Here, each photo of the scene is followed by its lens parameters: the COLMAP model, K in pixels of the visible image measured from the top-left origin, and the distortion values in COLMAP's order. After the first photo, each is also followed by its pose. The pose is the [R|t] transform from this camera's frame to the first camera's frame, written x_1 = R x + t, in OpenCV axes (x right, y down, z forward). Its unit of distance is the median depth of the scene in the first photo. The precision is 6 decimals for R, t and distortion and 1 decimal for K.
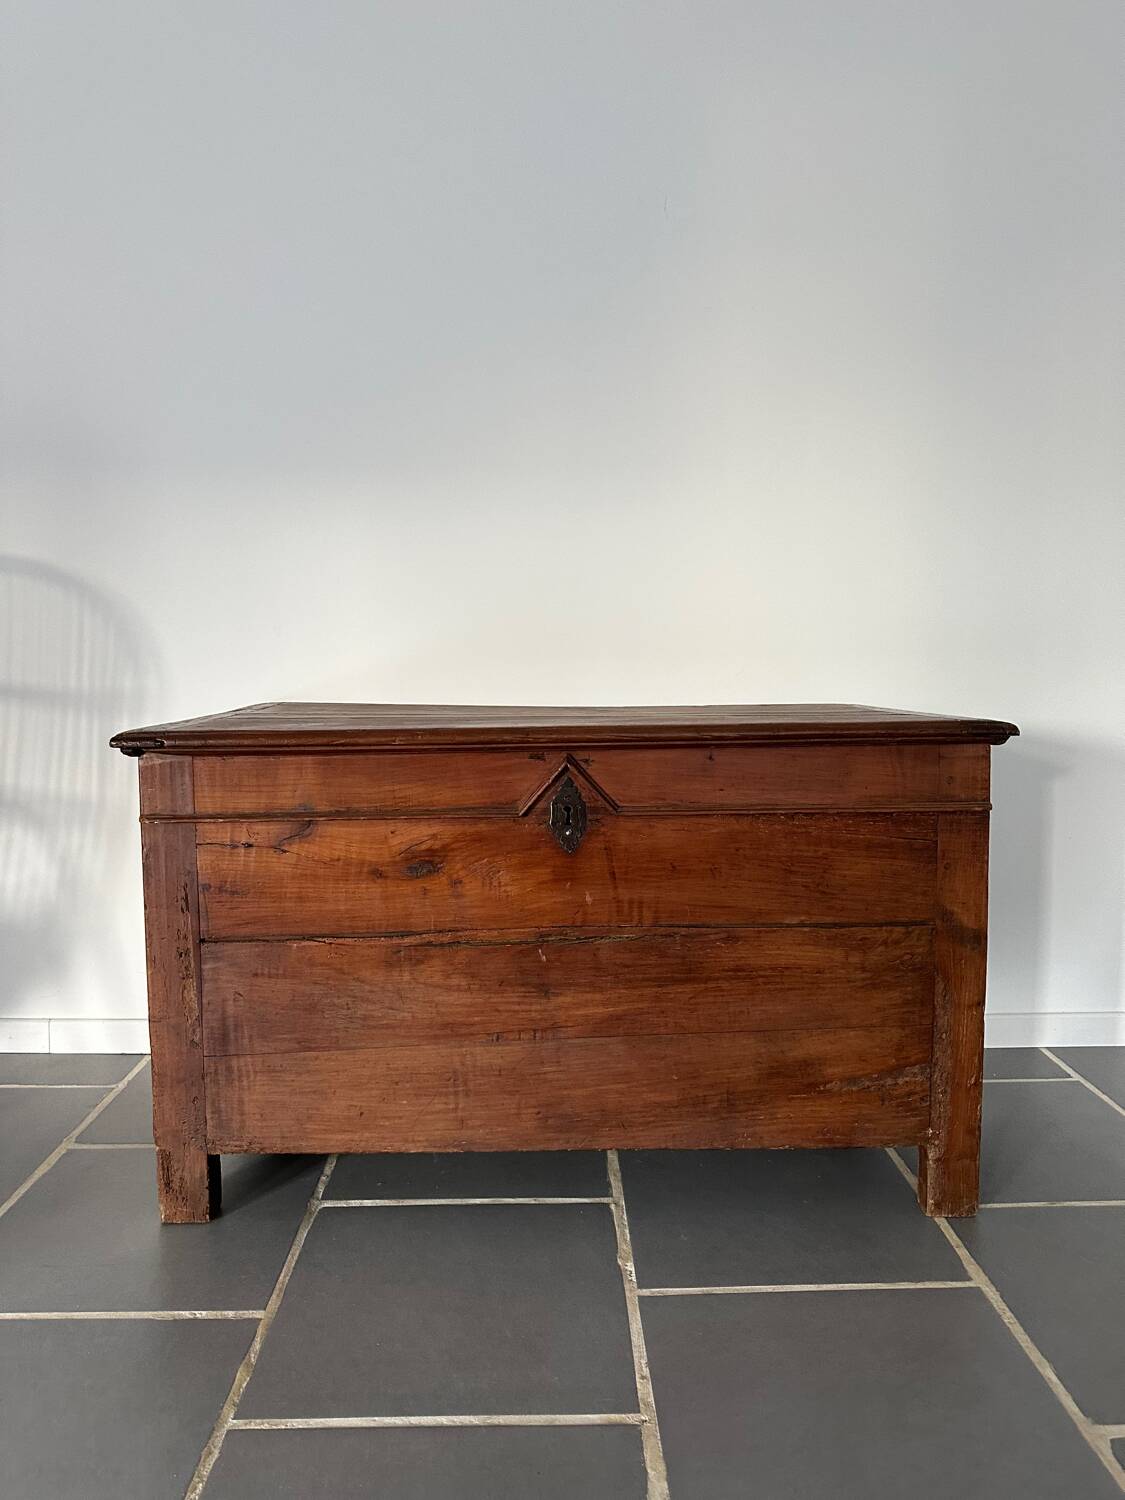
lens RADIAL K [[1052.1, 0, 562.5], [0, 1052.1, 750.0], [0, 0, 1]] dist [0.144159, -0.288477]
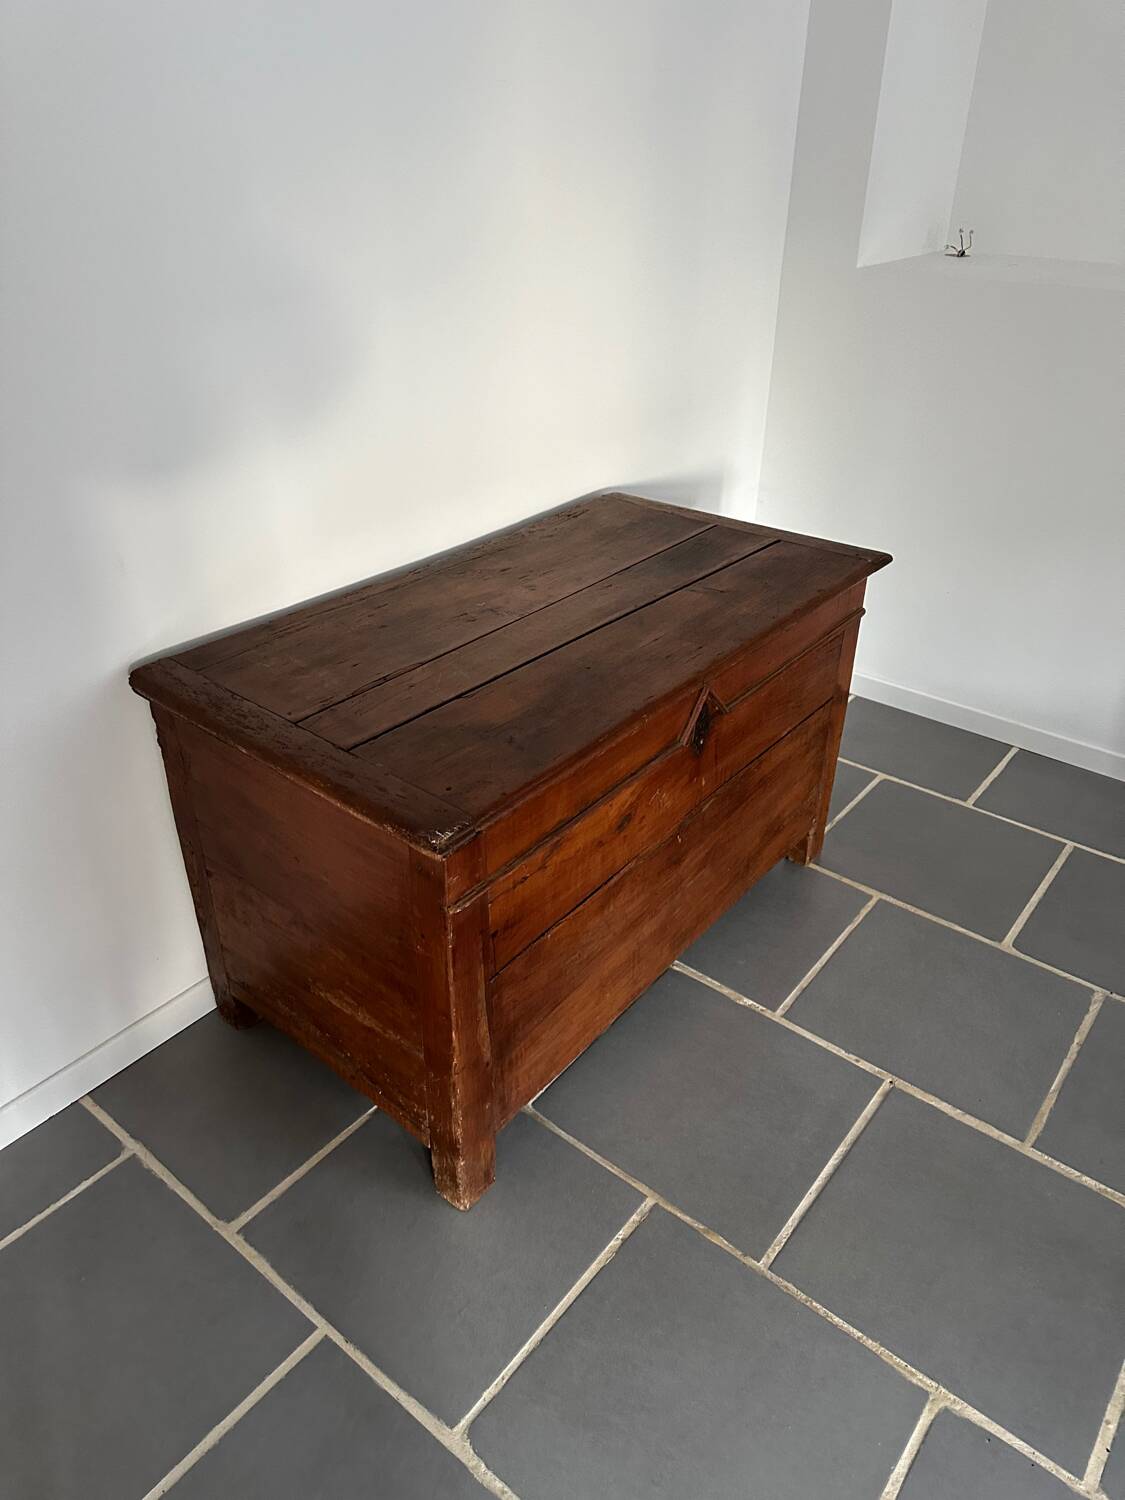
lens RADIAL K [[1045.2, 0, 545.6], [0, 1045.2, 732.4], [0, 0, 1]] dist [0.117932, -0.230064]
pose [[0.641380, -0.379771, 0.666638, -0.860293], [0.063501, 0.892192, 0.447170, -0.452465], [-0.764591, -0.244474, 0.596350, 0.438681]]
